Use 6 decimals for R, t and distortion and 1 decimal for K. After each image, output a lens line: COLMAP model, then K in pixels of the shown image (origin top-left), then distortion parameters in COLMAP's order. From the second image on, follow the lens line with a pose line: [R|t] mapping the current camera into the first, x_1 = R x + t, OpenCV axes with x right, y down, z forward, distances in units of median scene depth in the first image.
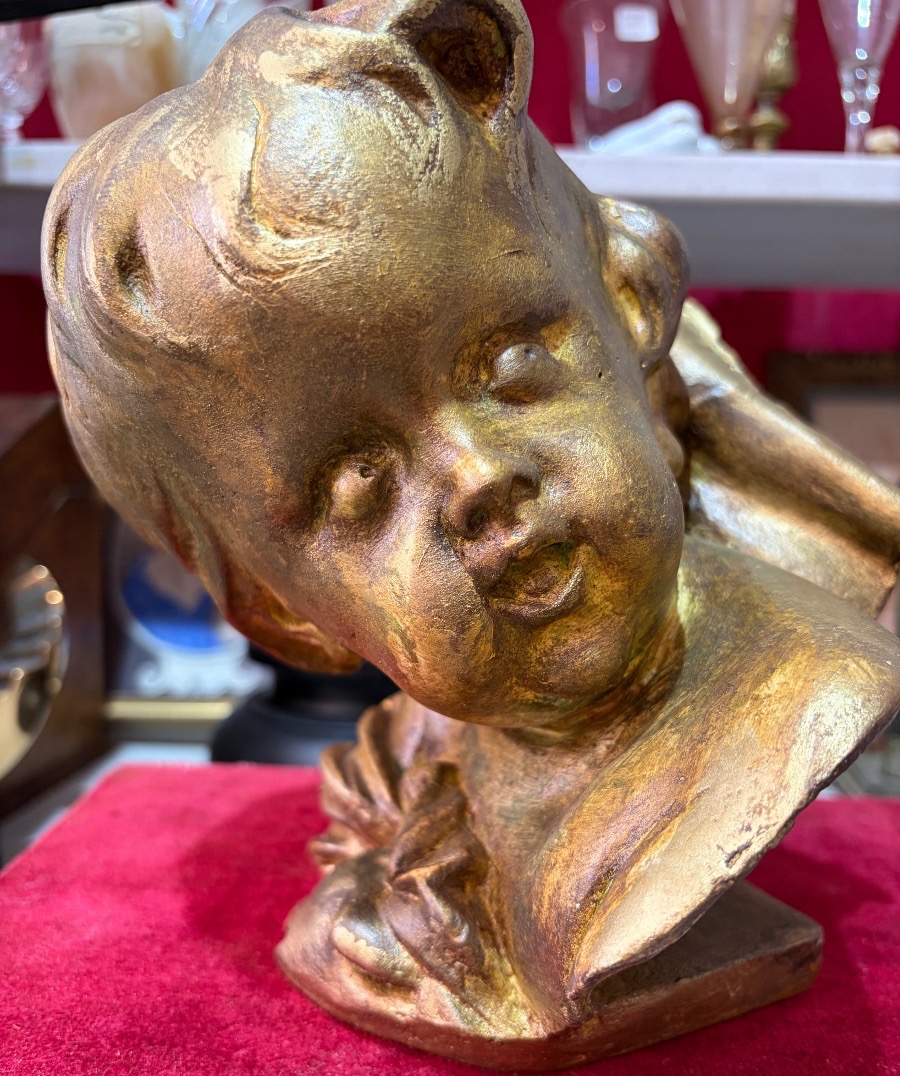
lens RADIAL K [[1262.9, 0, 450.0], [0, 1262.9, 538.0], [0, 0, 1]] dist [-0.130677, -0.009429]
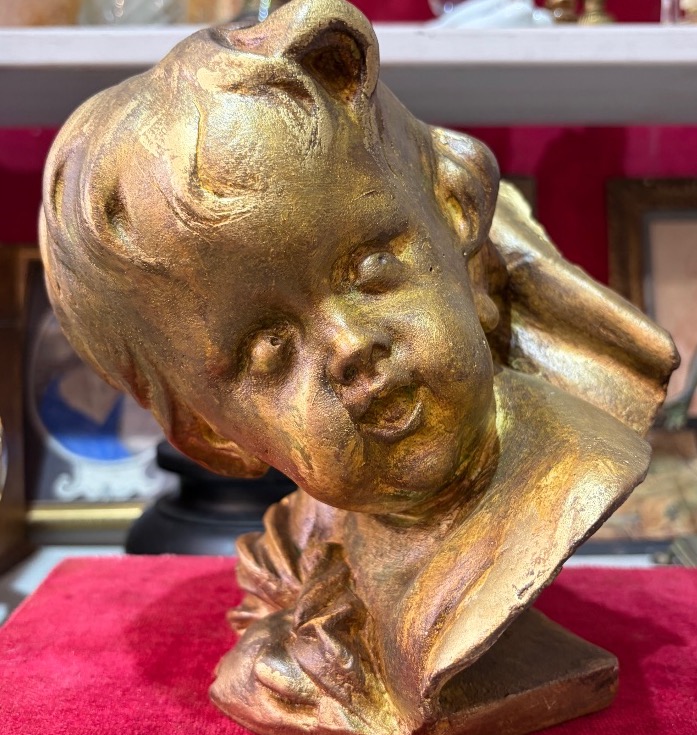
lens RADIAL K [[763.8, 0, 336.7], [0, 763.8, 364.3], [0, 0, 1]] dist [0.004919, -0.198499]
pose [[0.999583, -0.028230, 0.006131, 0.000376], [0.028450, 0.998821, -0.039341, 0.014338], [-0.005014, 0.039499, 0.999207, 0.122289]]
